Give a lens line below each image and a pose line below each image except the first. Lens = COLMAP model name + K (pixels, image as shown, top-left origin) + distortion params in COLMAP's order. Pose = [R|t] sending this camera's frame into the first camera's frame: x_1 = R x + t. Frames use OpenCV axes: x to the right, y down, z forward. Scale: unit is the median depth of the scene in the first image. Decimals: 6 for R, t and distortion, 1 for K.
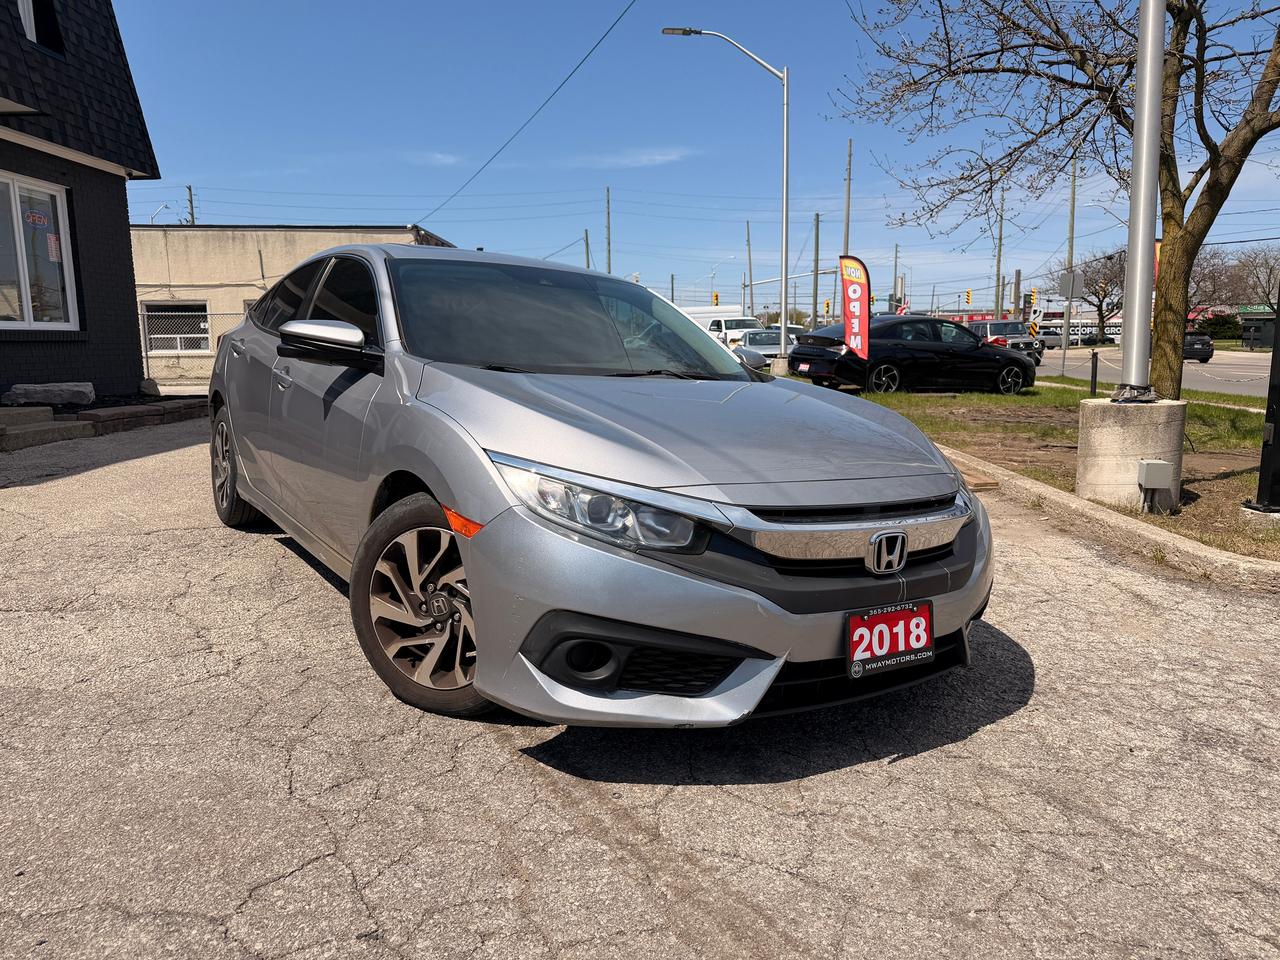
lens RADIAL K [[895.3, 0, 639.2], [0, 895.3, 487.7], [0, 0, 1]] dist [0.050129, -0.065355]
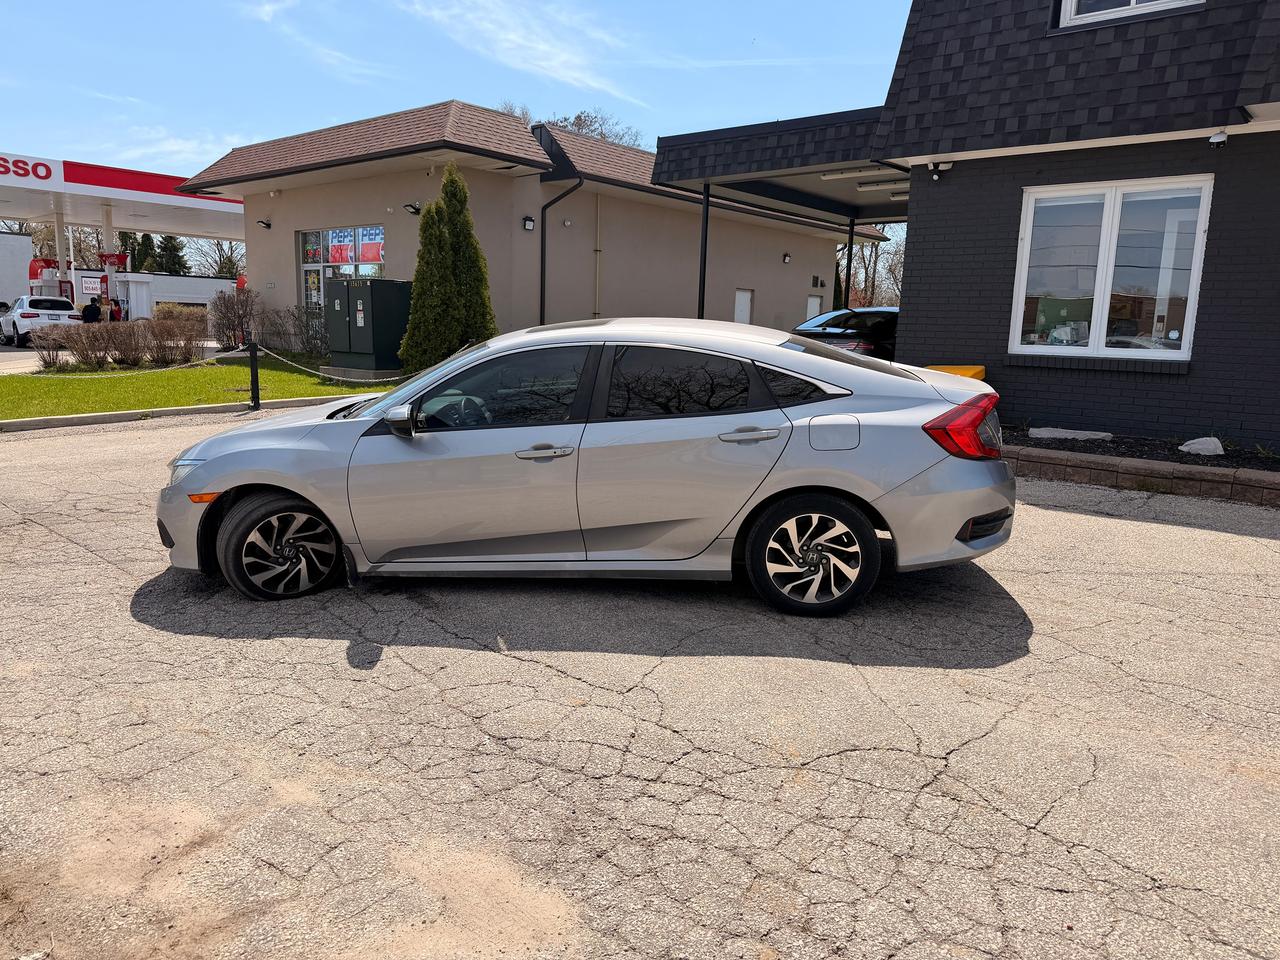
lens RADIAL K [[895.3, 0, 644.6], [0, 895.3, 480.7], [0, 0, 1]] dist [0.050129, -0.065355]
pose [[-0.648338, 0.117357, -0.752253, 0.990888], [-0.143577, 0.951474, 0.272181, -0.532665], [0.747692, 0.284471, -0.600028, 2.487532]]
